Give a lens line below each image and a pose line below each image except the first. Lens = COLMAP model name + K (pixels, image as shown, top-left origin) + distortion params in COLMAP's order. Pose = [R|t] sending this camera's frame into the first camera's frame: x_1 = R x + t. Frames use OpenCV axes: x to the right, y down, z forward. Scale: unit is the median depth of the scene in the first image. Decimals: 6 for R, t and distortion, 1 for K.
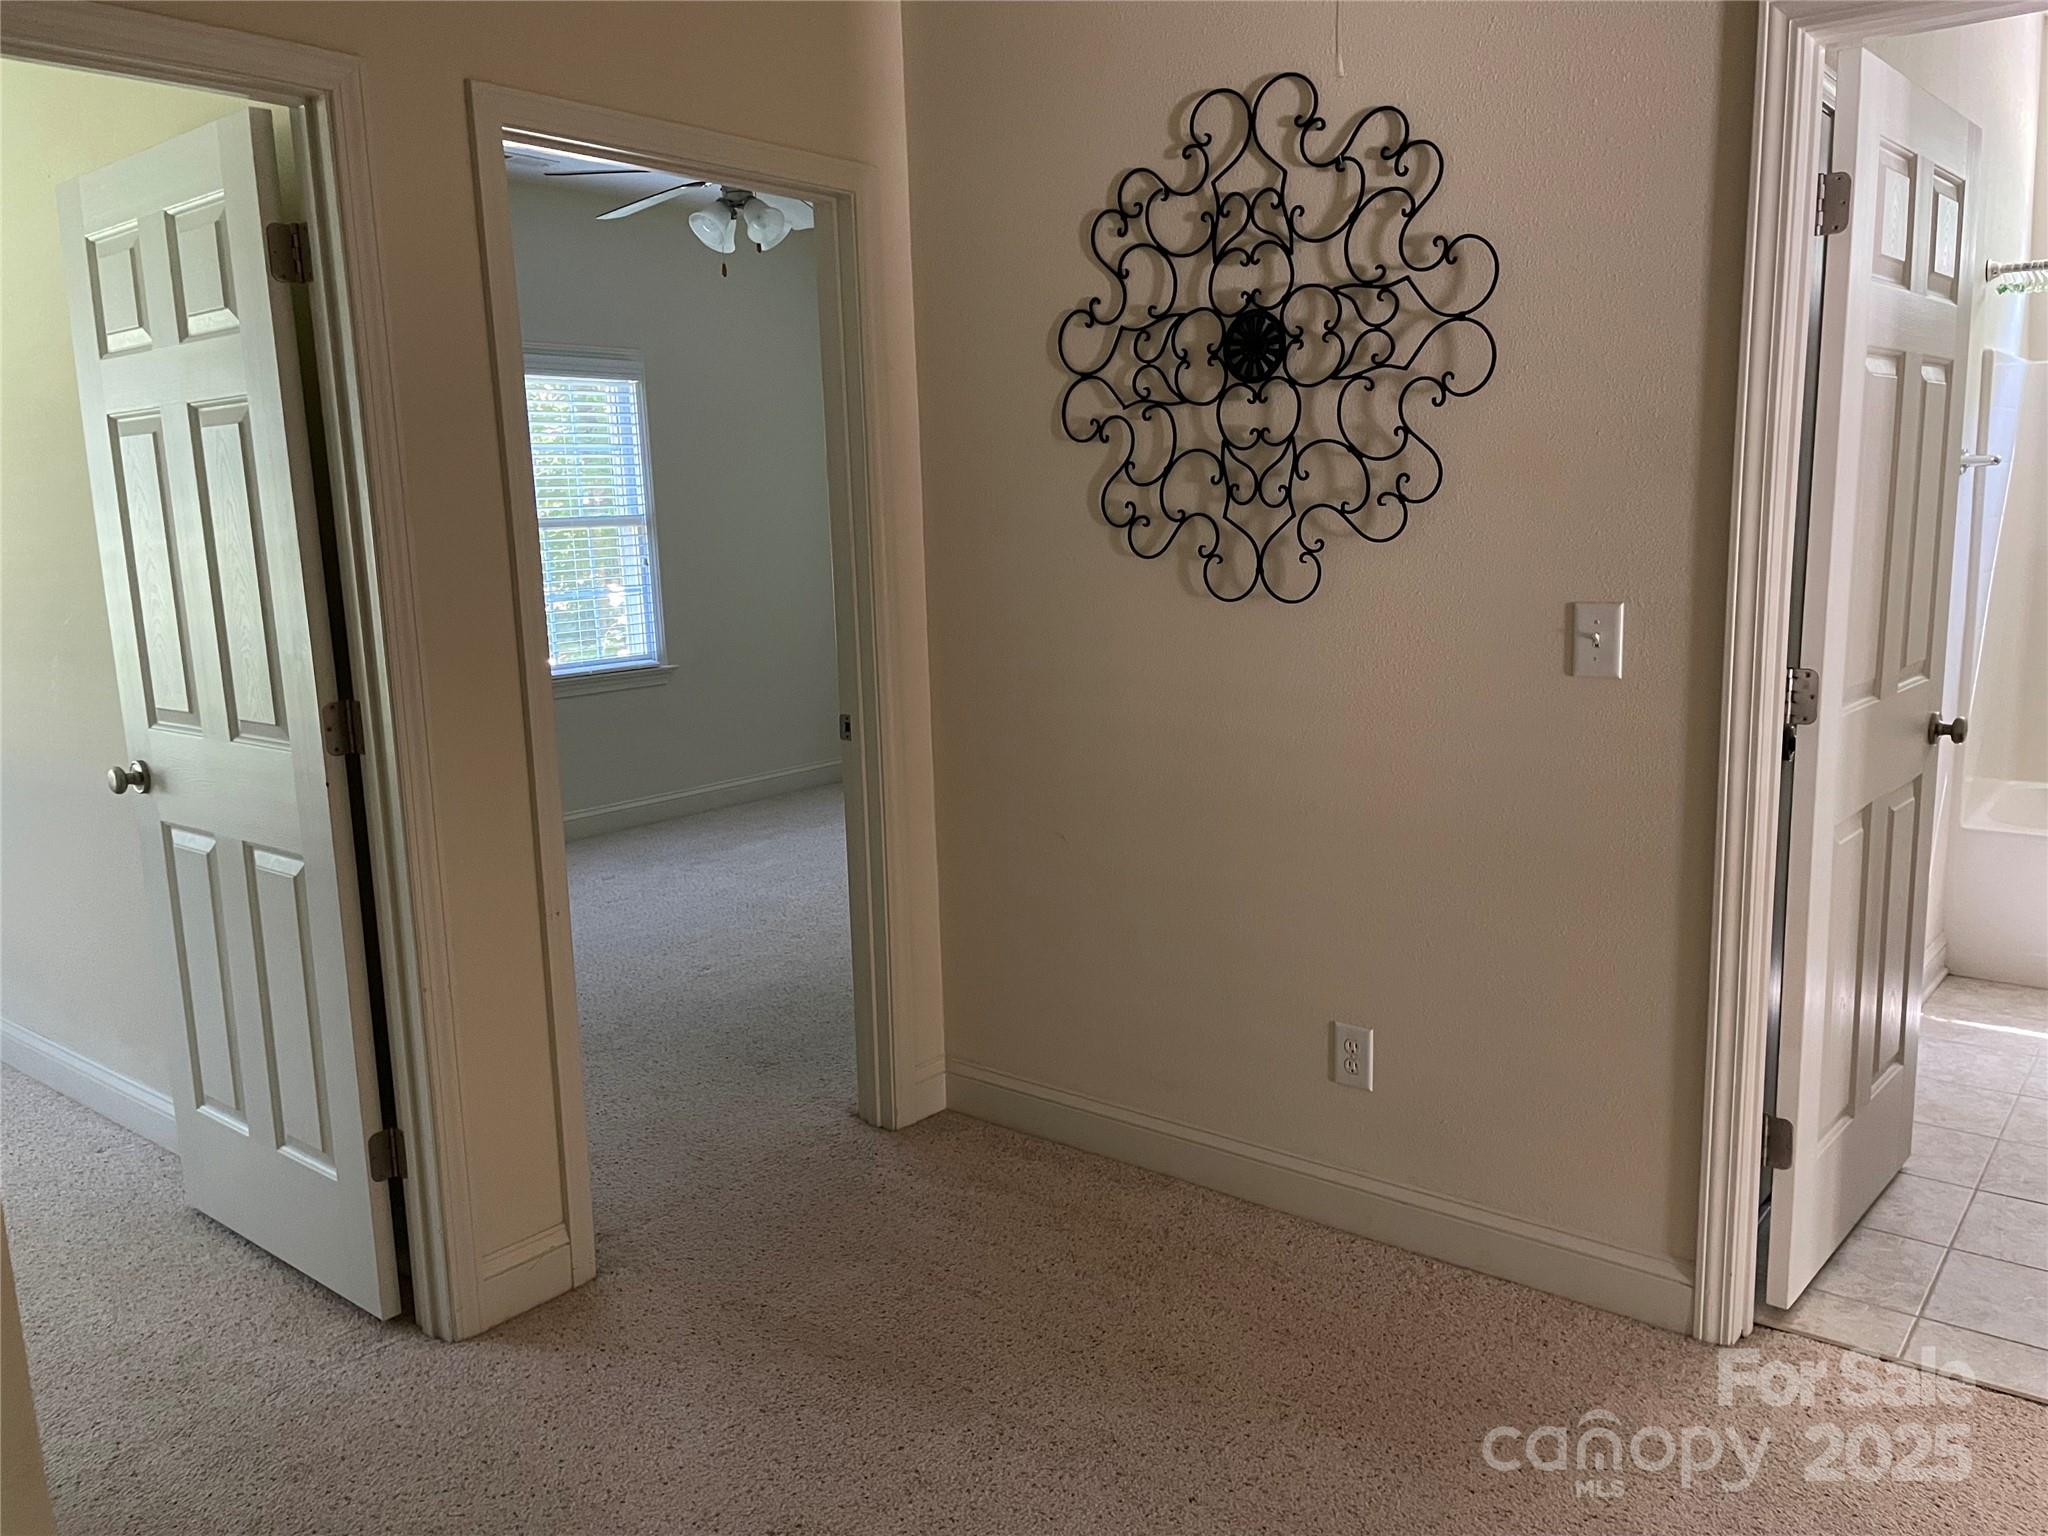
lens RADIAL K [[1550.6, 0, 1028.5], [0, 1550.6, 773.3], [0, 0, 1]] dist [0.083675, -0.104265]
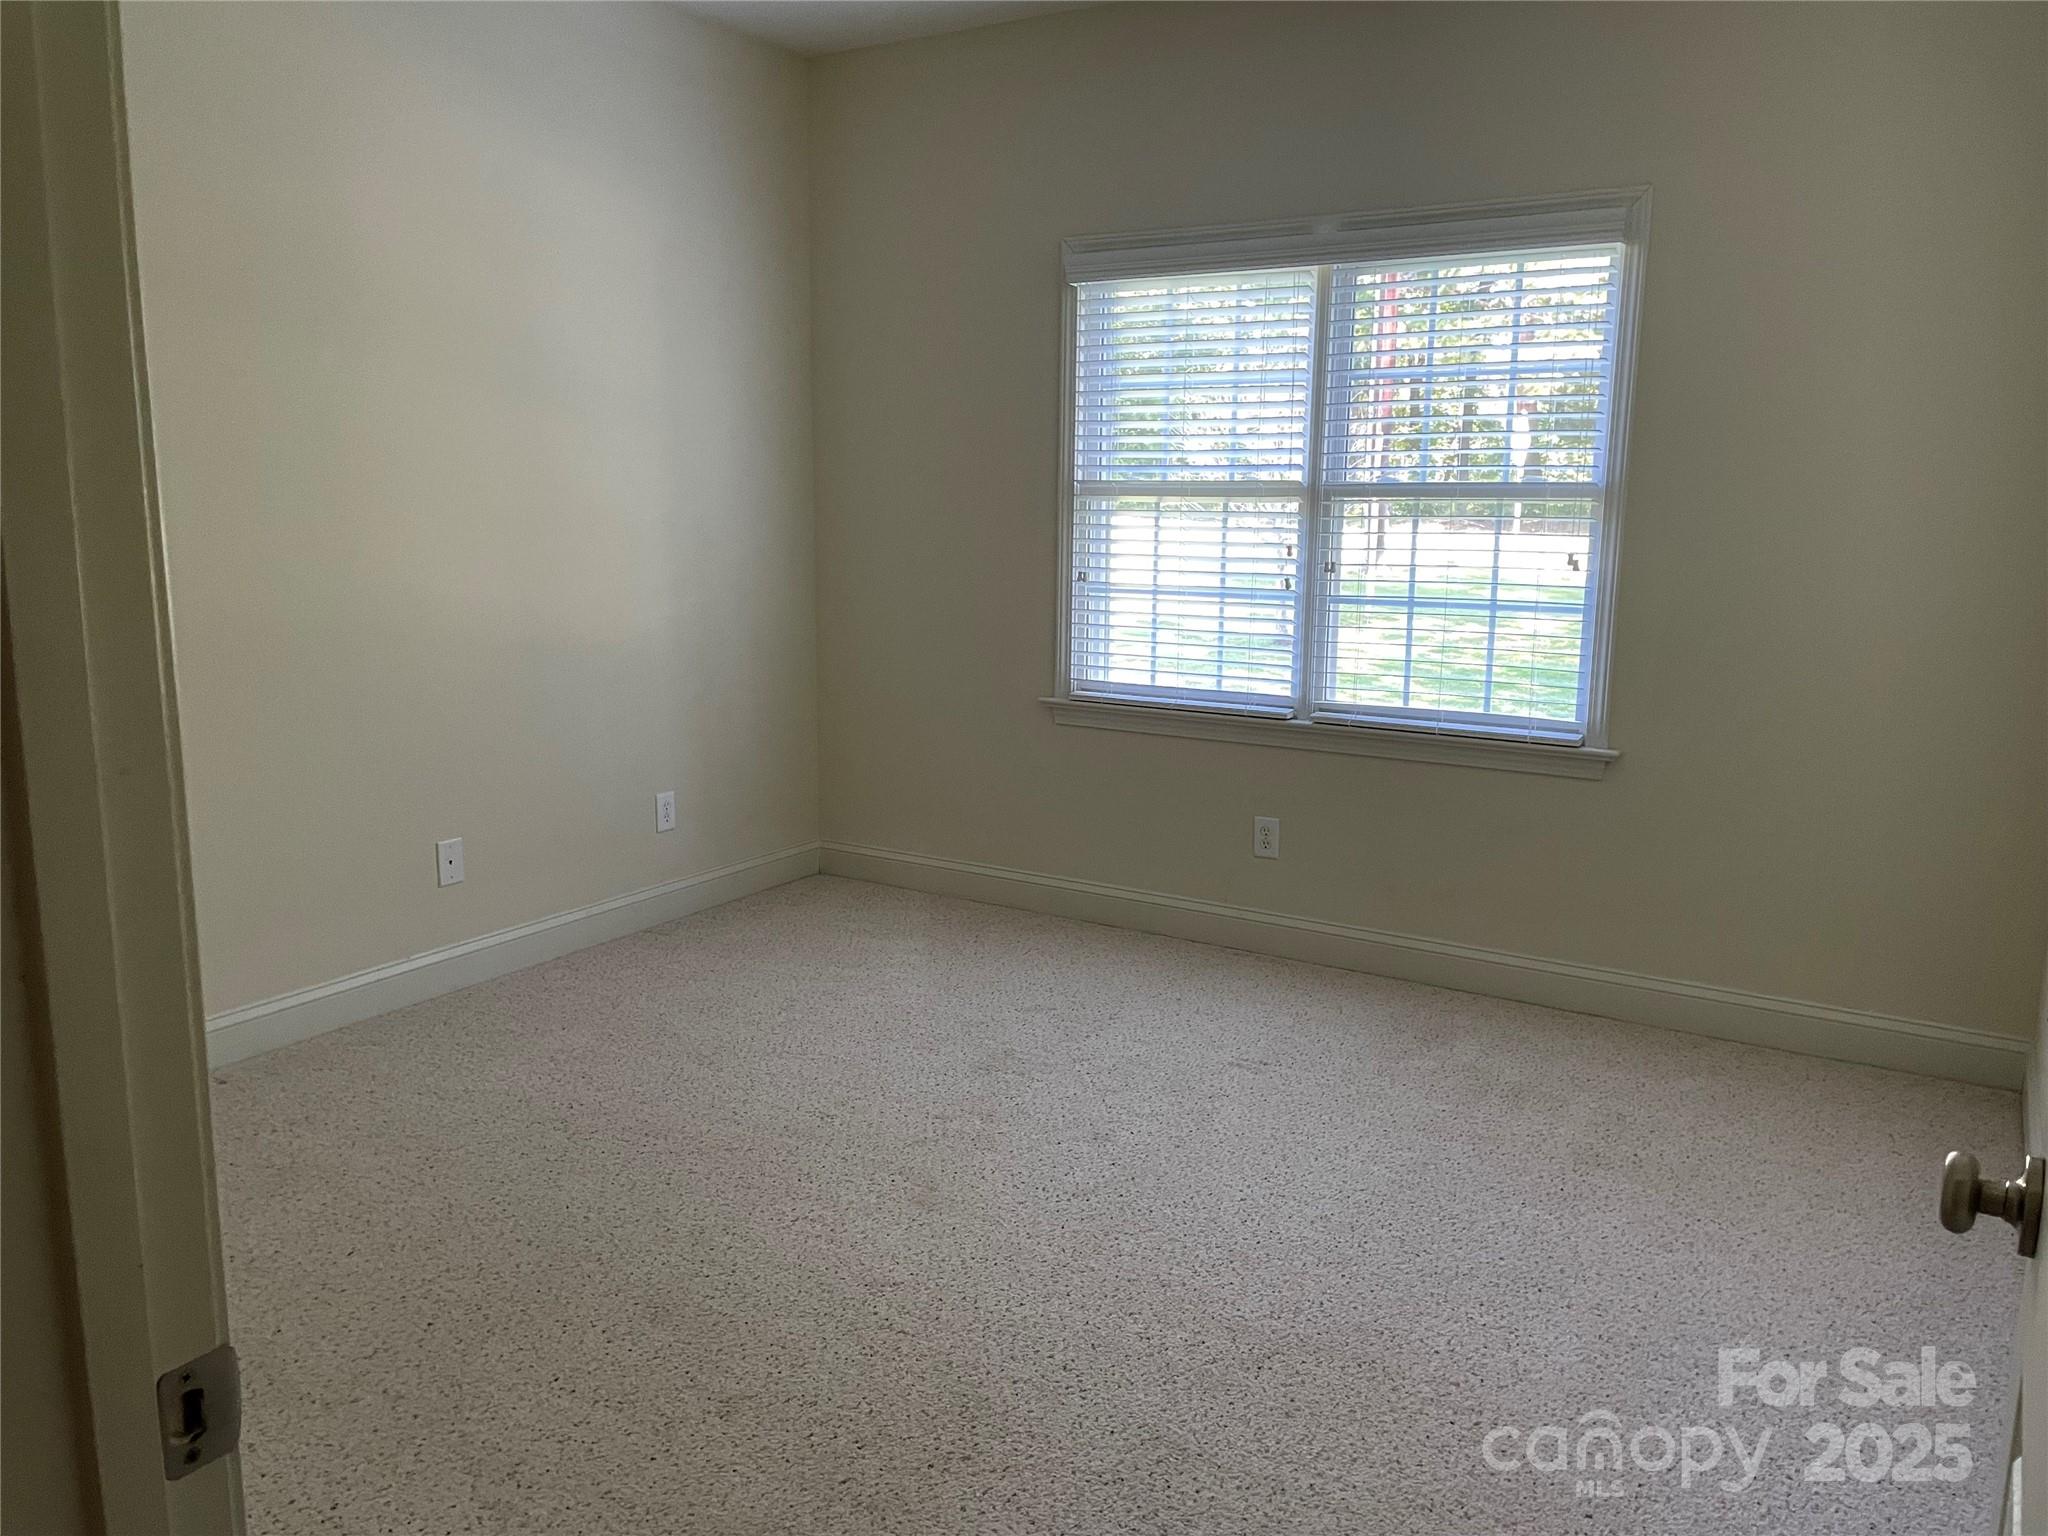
lens RADIAL K [[1550.6, 0, 1032.4], [0, 1550.6, 781.0], [0, 0, 1]] dist [0.083675, -0.104265]
pose [[0.108925, 0.216859, -0.970107, 0.316765], [-0.179190, 0.964210, 0.195421, -0.136545], [0.977766, 0.152547, 0.143886, 0.740049]]
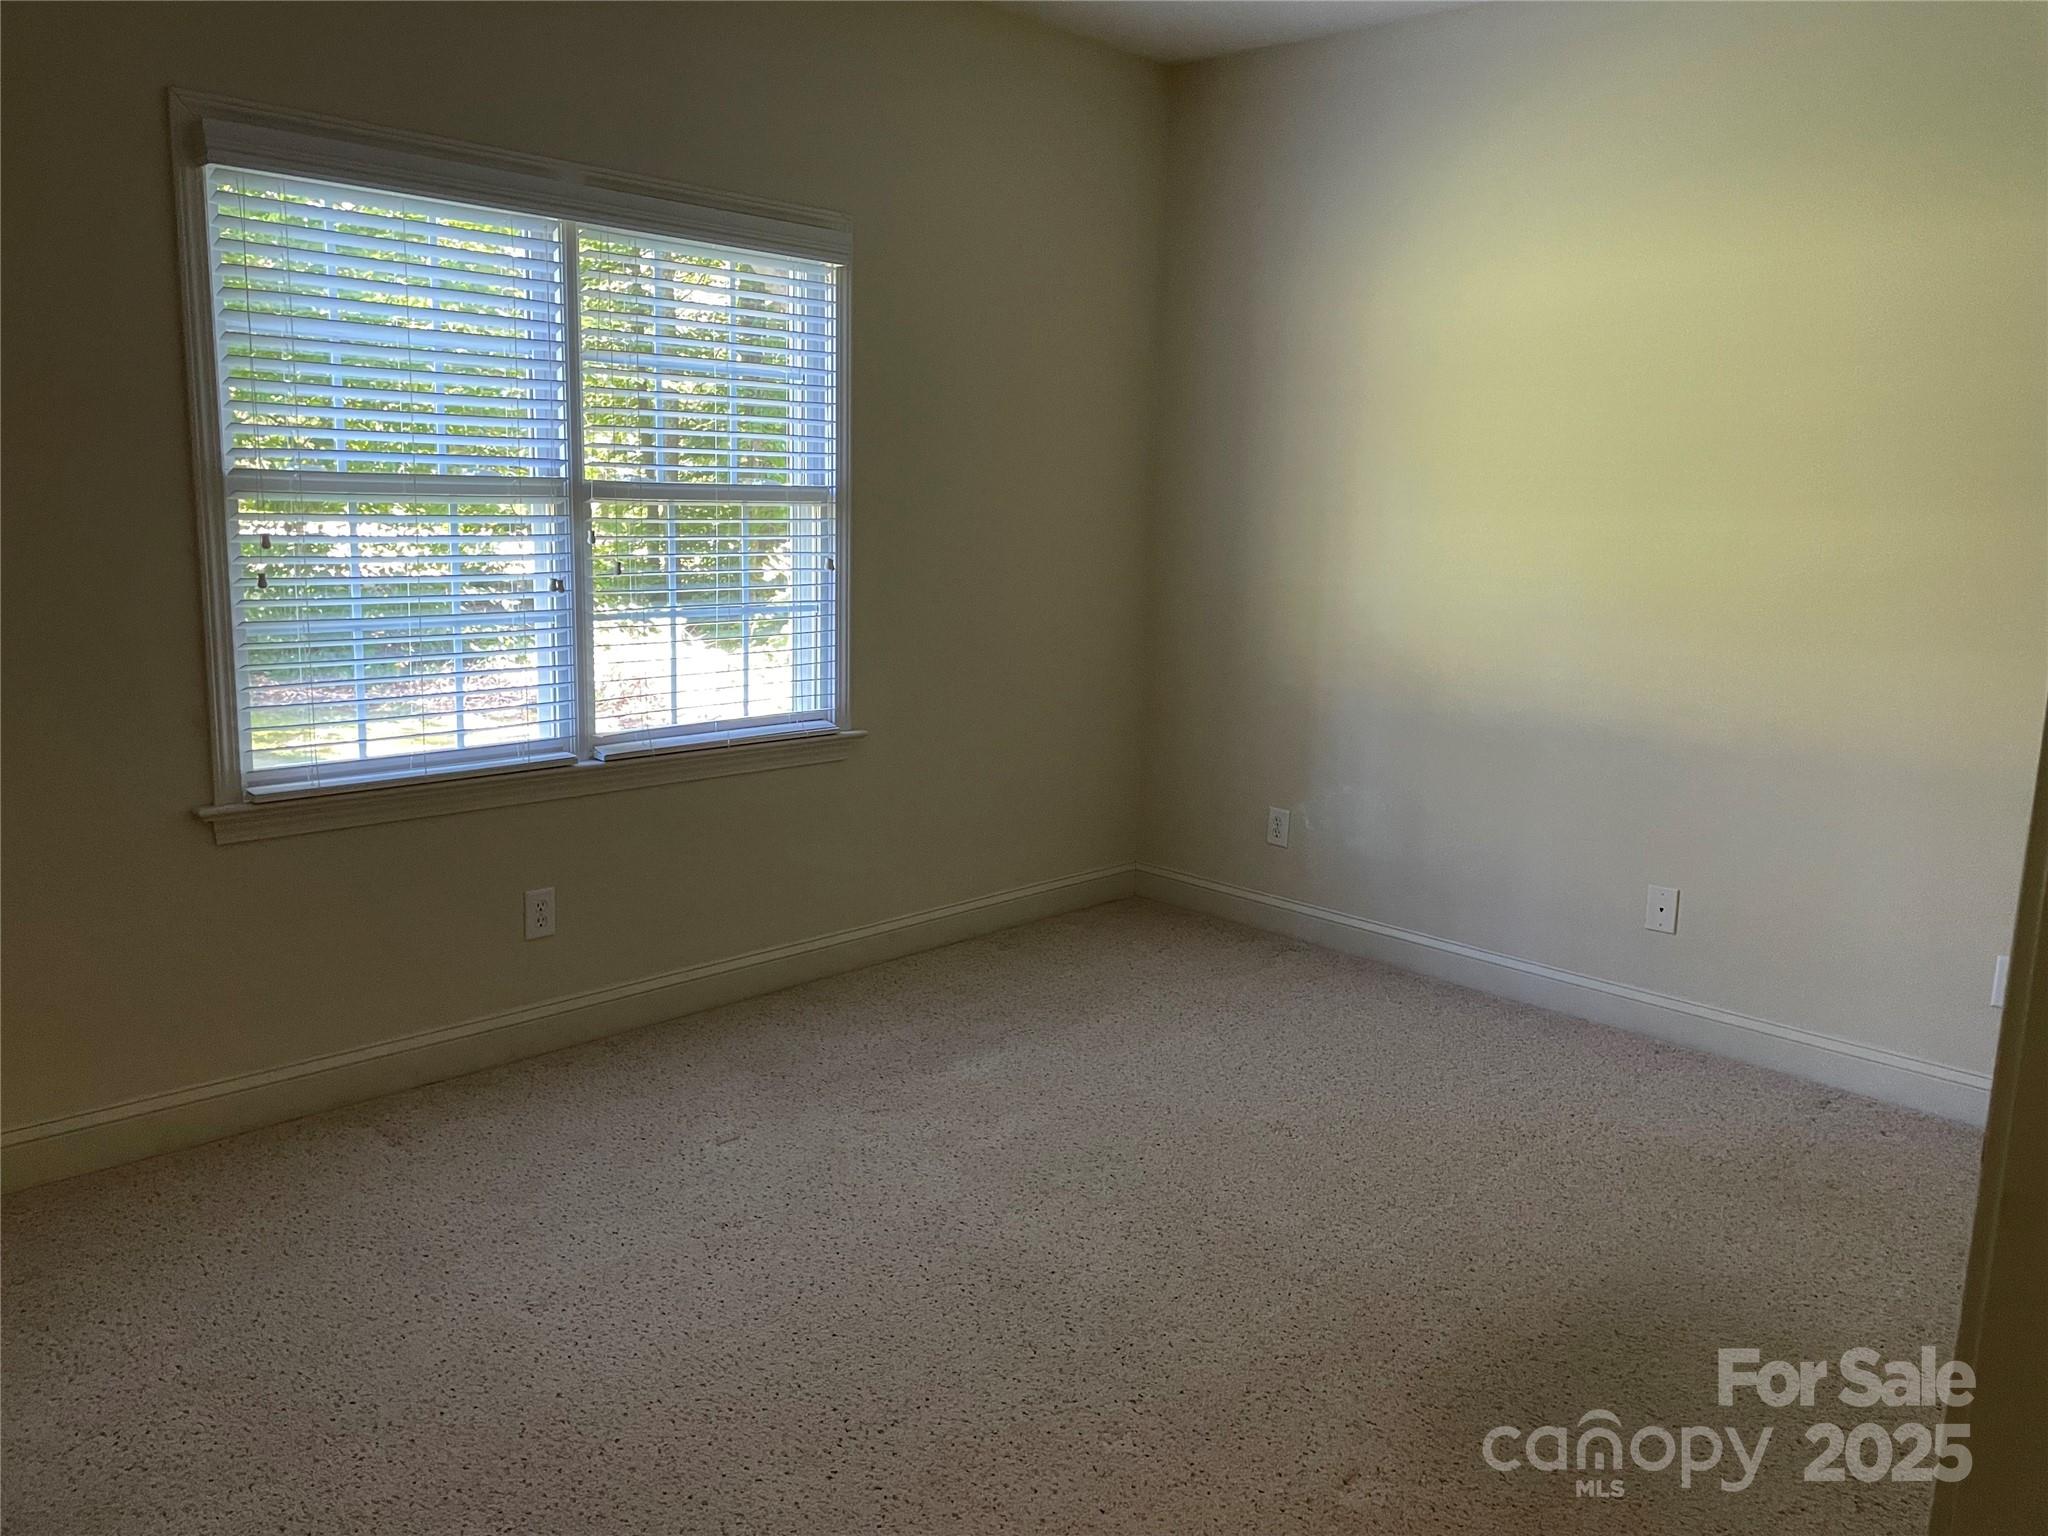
lens RADIAL K [[1550.6, 0, 1026.9], [0, 1550.6, 757.0], [0, 0, 1]] dist [0.083675, -0.104265]
pose [[0.993699, 0.074855, -0.083421, -0.112617], [-0.074602, 0.997194, 0.006157, -0.070012], [0.083648, 0.000105, 0.996495, 0.401485]]
